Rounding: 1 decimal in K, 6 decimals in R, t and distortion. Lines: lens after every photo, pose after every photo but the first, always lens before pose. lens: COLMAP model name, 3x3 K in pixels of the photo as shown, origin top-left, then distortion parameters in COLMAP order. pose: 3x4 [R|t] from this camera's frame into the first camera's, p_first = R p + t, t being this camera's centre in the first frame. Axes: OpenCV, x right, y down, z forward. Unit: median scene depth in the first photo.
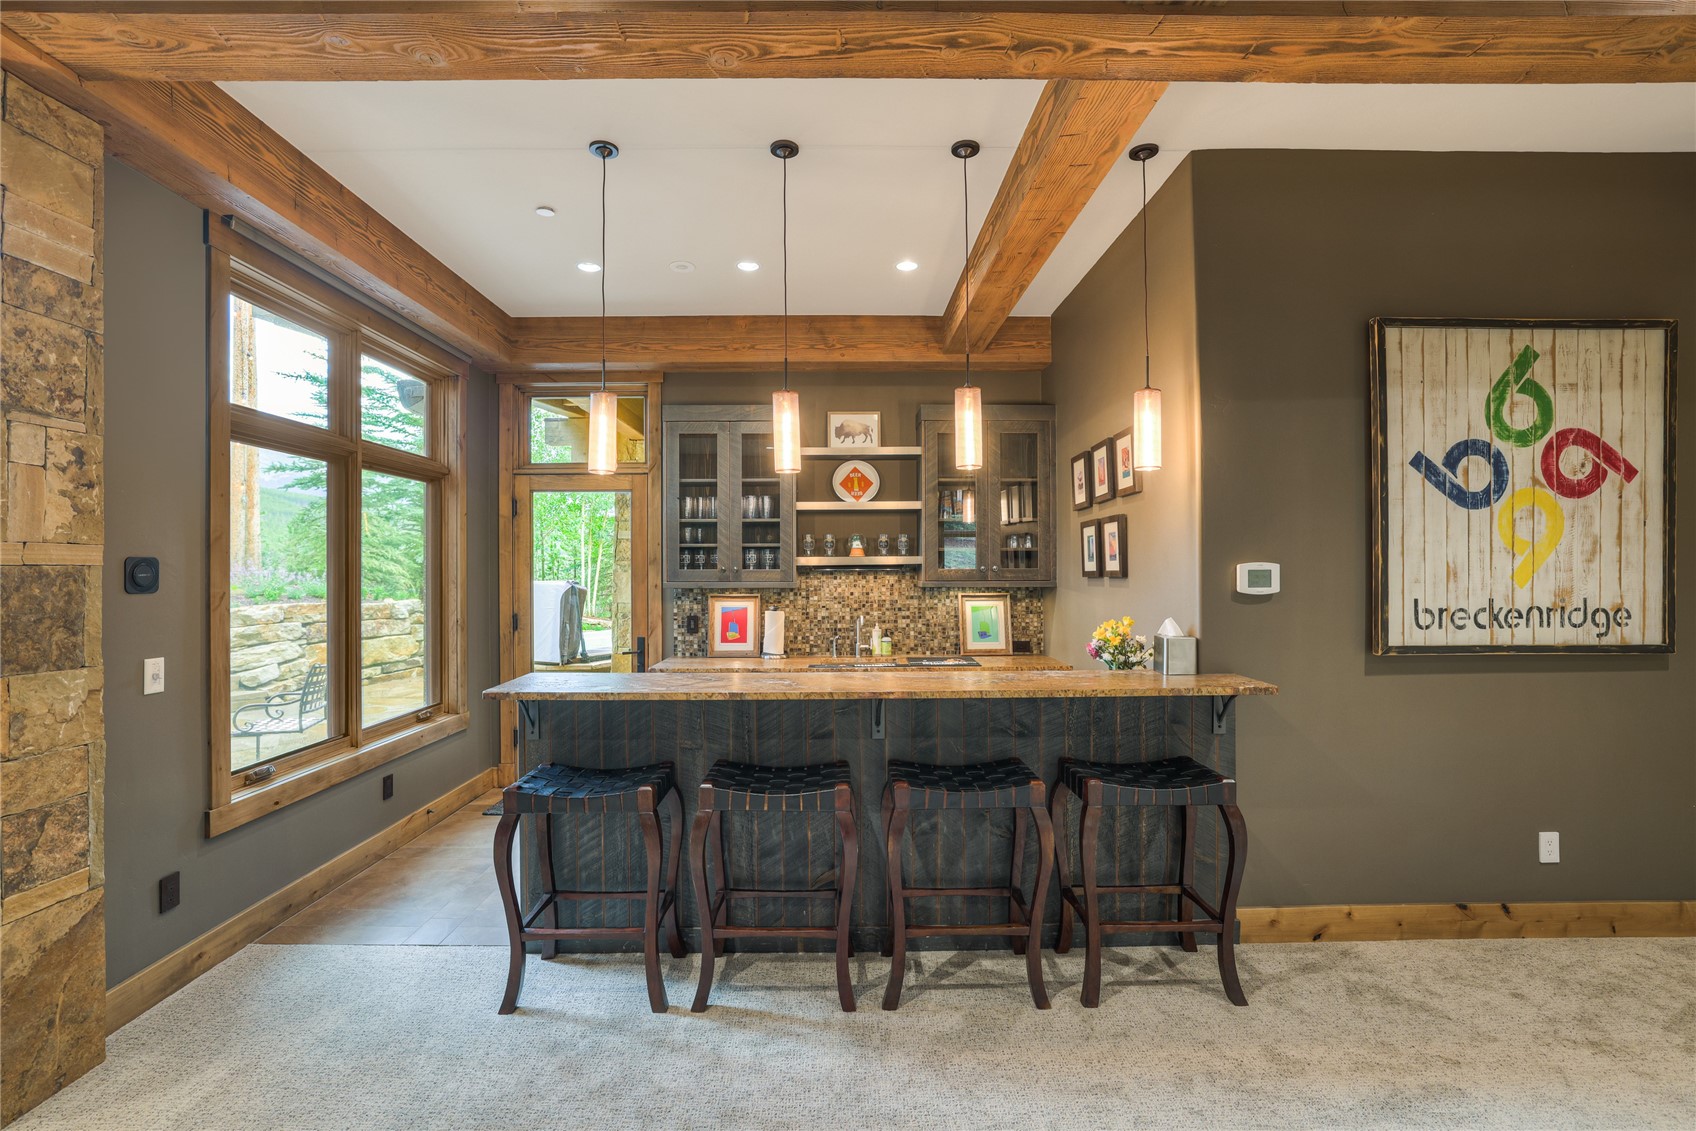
lens RADIAL K [[765.0, 0, 853.5], [0, 765.0, 570.7], [0, 0, 1]] dist [-0.014778, 0.000703]
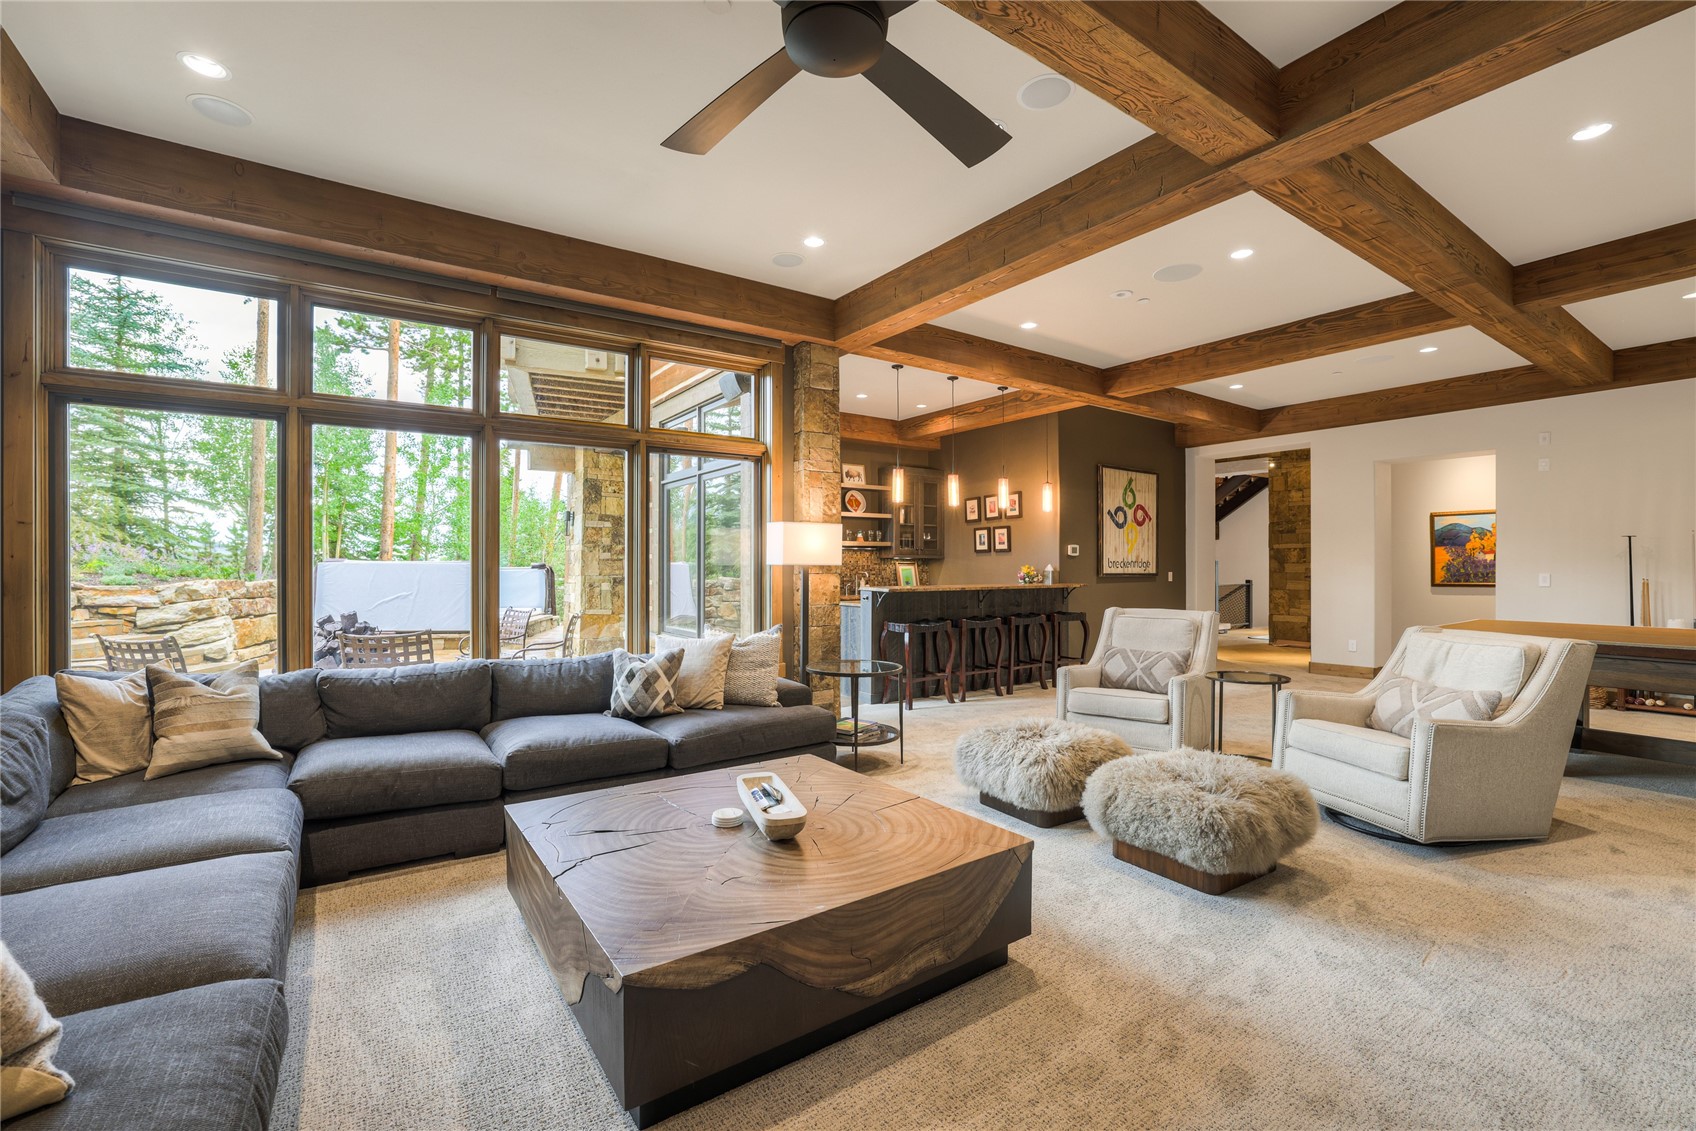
lens RADIAL K [[765.0, 0, 839.4], [0, 765.0, 569.8], [0, 0, 1]] dist [-0.014778, 0.000703]
pose [[0.816636, 0.002227, 0.577149, -1.859748], [-0.001563, 0.999997, -0.001647, 0.089110], [-0.577151, 0.000443, 0.816637, -0.852667]]
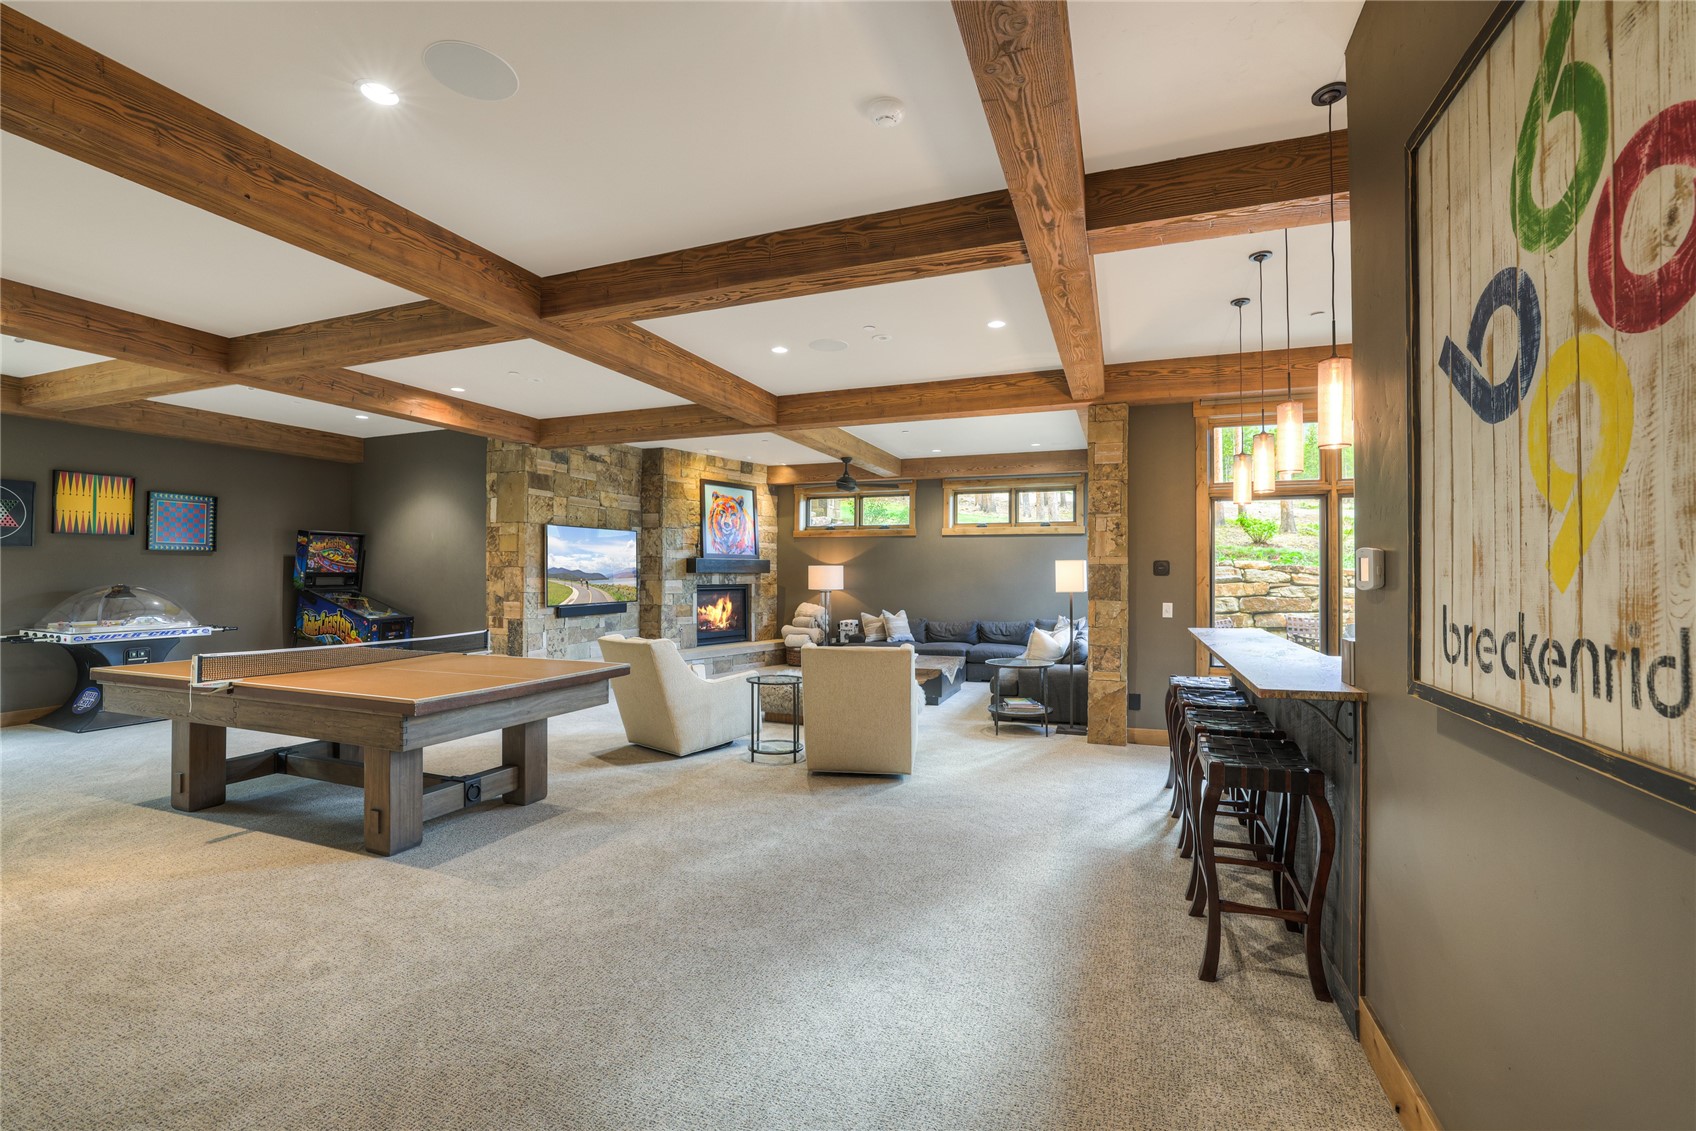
lens RADIAL K [[765.0, 0, 846.1], [0, 765.0, 562.9], [0, 0, 1]] dist [-0.014778, 0.000703]
pose [[-0.378987, -0.009611, -0.925352, 1.411612], [-0.002298, 0.999953, -0.009445, 0.012505], [0.925399, -0.001453, -0.378991, 0.803034]]
